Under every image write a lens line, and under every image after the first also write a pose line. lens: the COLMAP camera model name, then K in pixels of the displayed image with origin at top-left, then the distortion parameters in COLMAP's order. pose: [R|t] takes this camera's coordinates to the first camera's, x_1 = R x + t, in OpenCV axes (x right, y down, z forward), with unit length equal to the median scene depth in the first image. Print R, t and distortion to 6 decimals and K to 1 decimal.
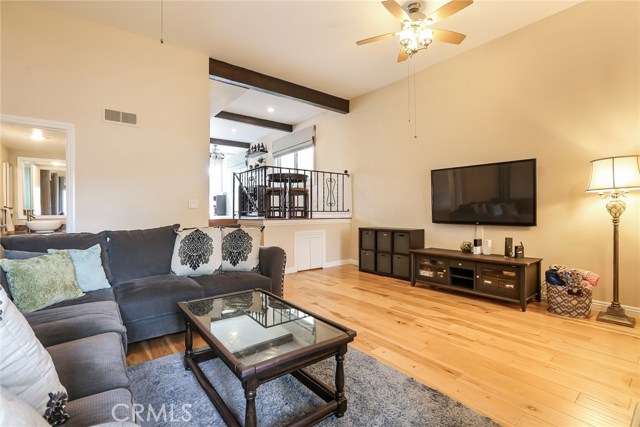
lens RADIAL K [[302.2, 0, 320.0], [0, 302.2, 213.5], [0, 0, 1]] dist [-0.001078, -0.000006]
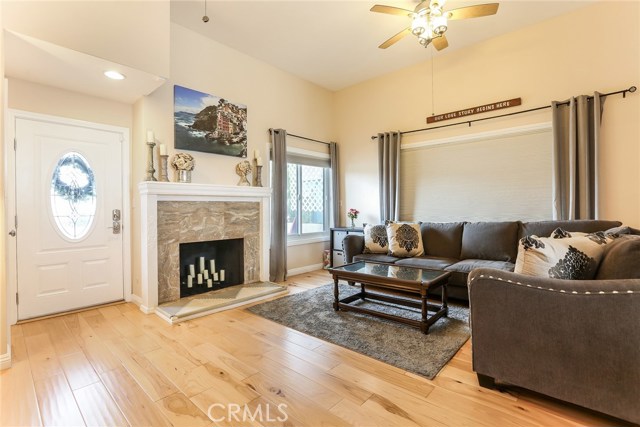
lens RADIAL K [[290.7, 0, 317.0], [0, 290.7, 209.4], [0, 0, 1]] dist [-0.022755, 0.000247]
pose [[-0.985649, 0.016131, -0.168037, 0.222514], [0.013812, 0.999793, 0.014964, -0.015147], [0.168244, 0.012428, -0.985667, 1.261737]]
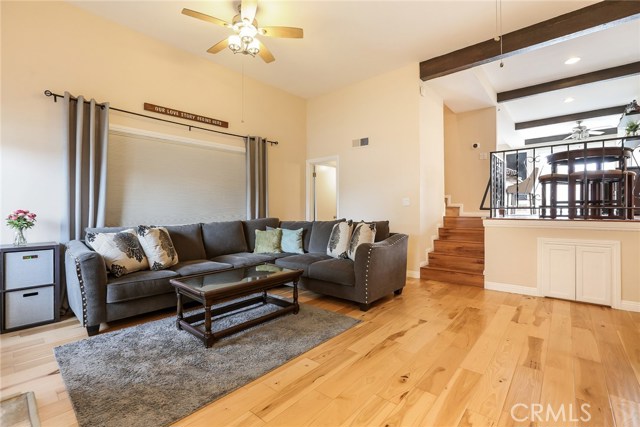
lens RADIAL K [[290.7, 0, 317.0], [0, 290.7, 209.4], [0, 0, 1]] dist [-0.022755, 0.000247]
pose [[0.170992, 0.004528, -0.985262, 0.672382], [-0.004847, 0.999981, 0.003754, -0.004412], [0.985261, 0.004134, 0.171010, 0.560162]]
